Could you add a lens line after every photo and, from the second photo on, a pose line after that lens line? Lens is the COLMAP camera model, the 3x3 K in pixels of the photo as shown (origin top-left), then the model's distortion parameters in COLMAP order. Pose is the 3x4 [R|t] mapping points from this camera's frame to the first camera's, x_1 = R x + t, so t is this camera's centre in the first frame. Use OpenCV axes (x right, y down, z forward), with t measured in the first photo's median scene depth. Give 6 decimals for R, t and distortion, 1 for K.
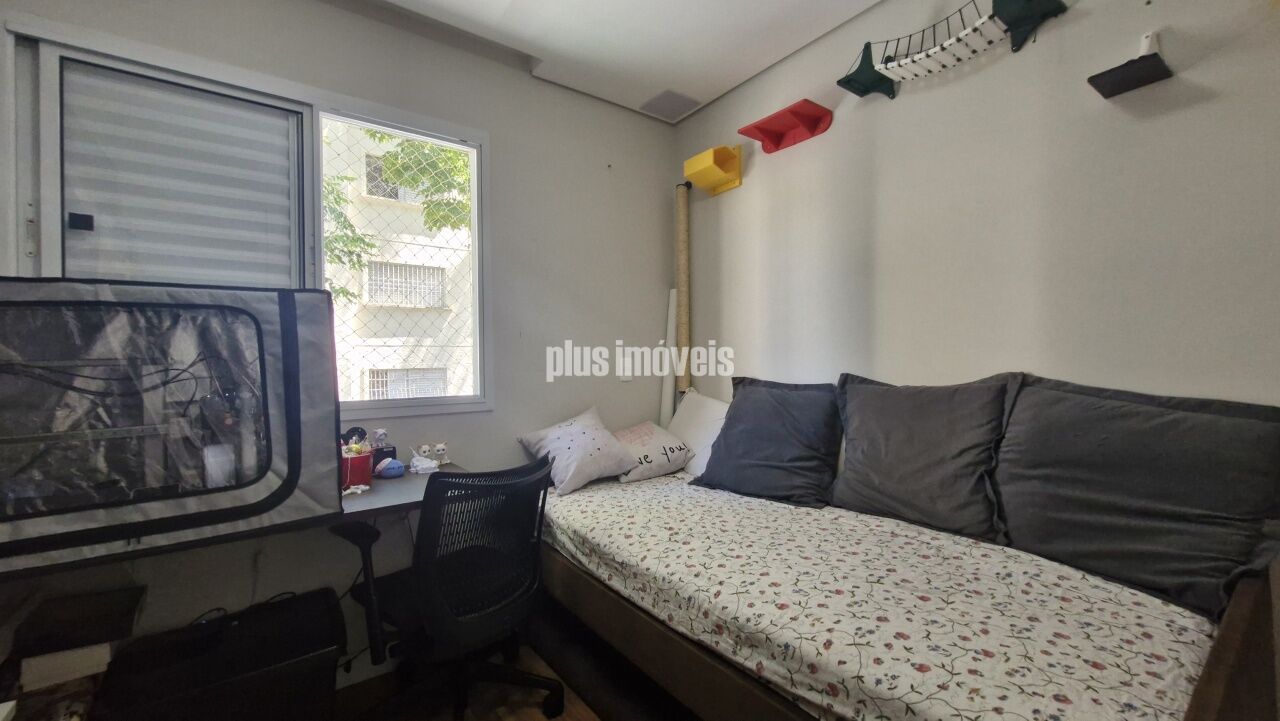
lens RADIAL K [[508.6, 0, 637.2], [0, 508.6, 361.5], [0, 0, 1]] dist [0.000934, -0.002033]
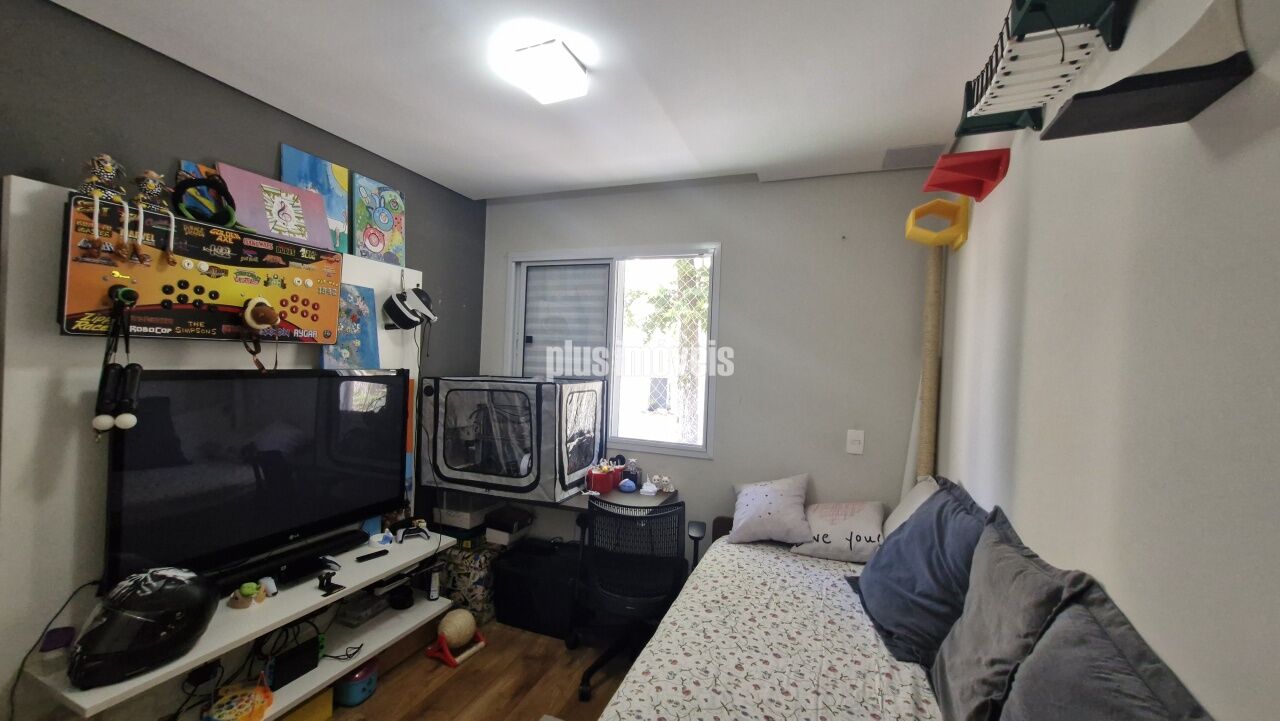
lens RADIAL K [[508.6, 0, 635.3], [0, 508.6, 356.8], [0, 0, 1]] dist [0.000934, -0.002033]
pose [[0.535252, 0.027752, -0.844236, 1.000502], [-0.048453, 0.998823, 0.002114, -0.226029], [0.843301, 0.039774, 0.535967, 0.213800]]
